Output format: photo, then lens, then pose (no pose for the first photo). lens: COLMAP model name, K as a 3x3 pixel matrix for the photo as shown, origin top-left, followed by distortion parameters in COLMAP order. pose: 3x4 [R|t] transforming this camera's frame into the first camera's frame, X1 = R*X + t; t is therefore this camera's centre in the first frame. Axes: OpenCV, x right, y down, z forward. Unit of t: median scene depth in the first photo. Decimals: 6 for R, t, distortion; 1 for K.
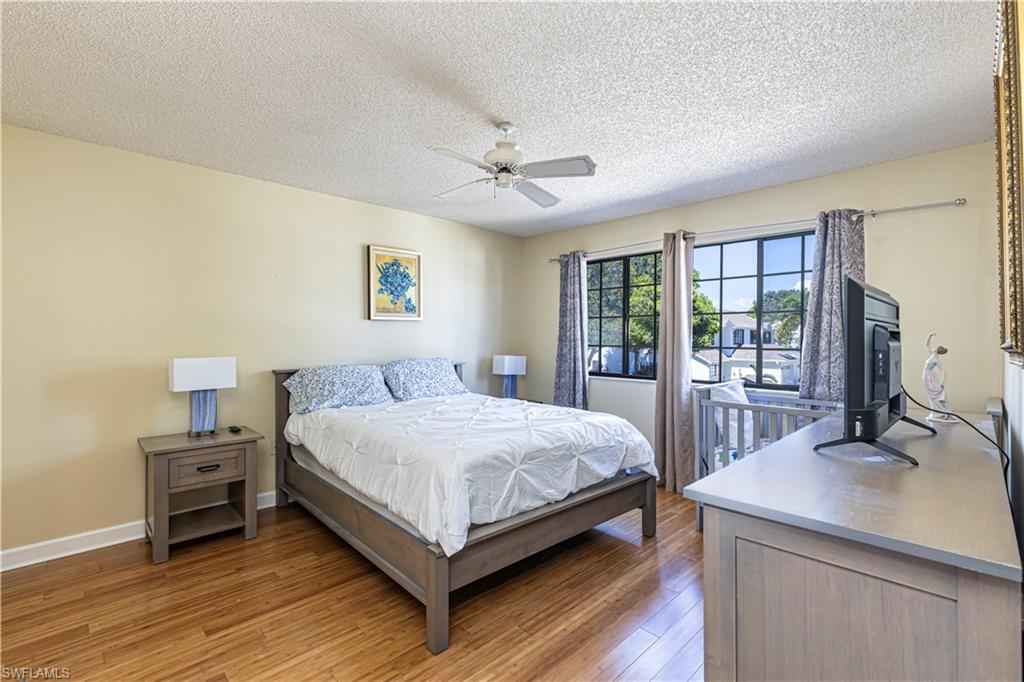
lens RADIAL K [[458.8, 0, 511.7], [0, 458.8, 345.7], [0, 0, 1]] dist [0.004234, 0.000455]
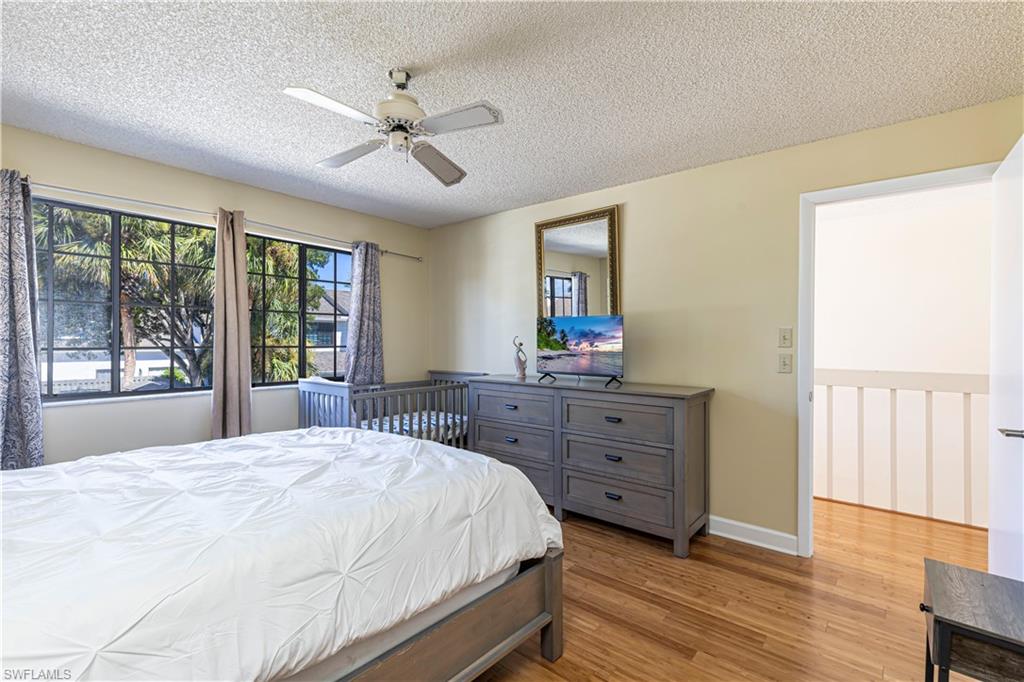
lens RADIAL K [[458.8, 0, 518.9], [0, 458.8, 340.1], [0, 0, 1]] dist [0.004234, 0.000455]
pose [[-0.102320, 0.001502, 0.994750, -0.642319], [0.014624, 0.999893, -0.000006, -0.002571], [-0.994644, 0.014547, -0.102331, 0.674823]]
